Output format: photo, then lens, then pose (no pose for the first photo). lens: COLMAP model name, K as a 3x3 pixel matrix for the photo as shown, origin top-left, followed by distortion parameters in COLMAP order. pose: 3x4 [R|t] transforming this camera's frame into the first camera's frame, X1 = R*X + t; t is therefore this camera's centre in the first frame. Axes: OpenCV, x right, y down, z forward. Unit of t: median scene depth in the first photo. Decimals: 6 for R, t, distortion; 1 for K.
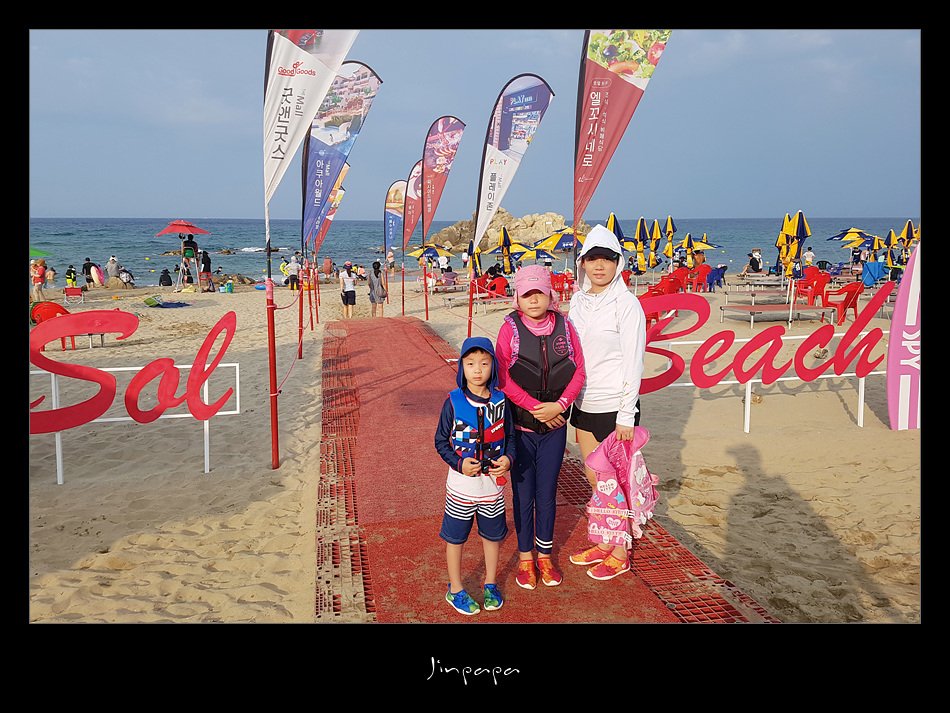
lens RADIAL K [[719.9, 0, 475.1], [0, 719.9, 270.3], [0, 0, 1]] dist [-0.000925, -0.004114]
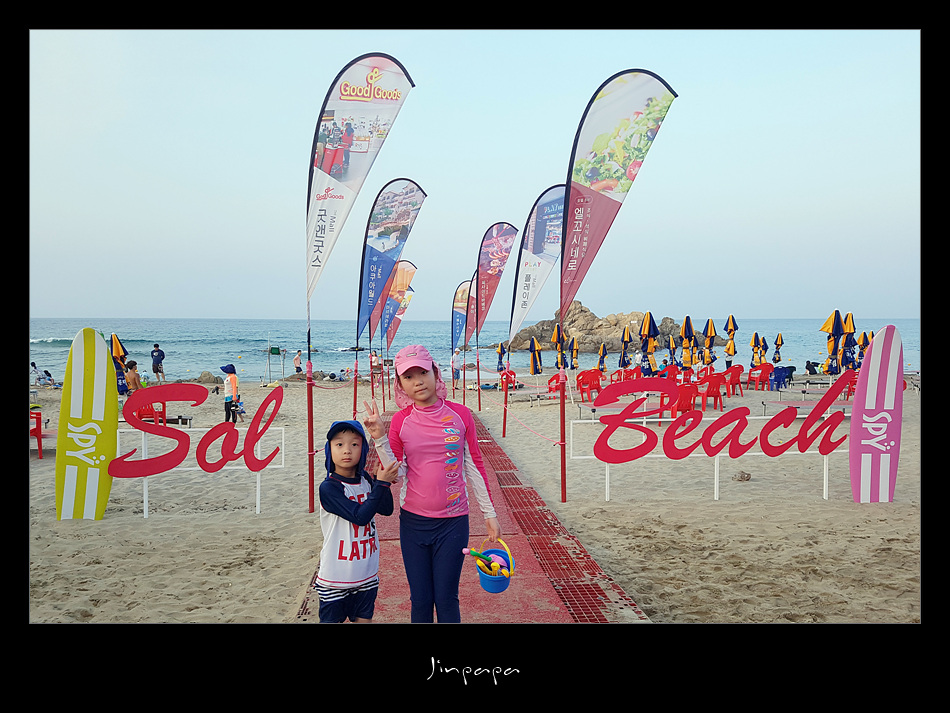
lens RADIAL K [[720.8, 0, 475.0], [0, 720.8, 356.5], [0, 0, 1]] dist [0.062246, 0.000412]
pose [[0.992330, 0.005332, -0.123499, 0.090908], [-0.007740, 0.999789, -0.019029, 0.014524], [0.123371, 0.019839, 0.992162, -0.126933]]
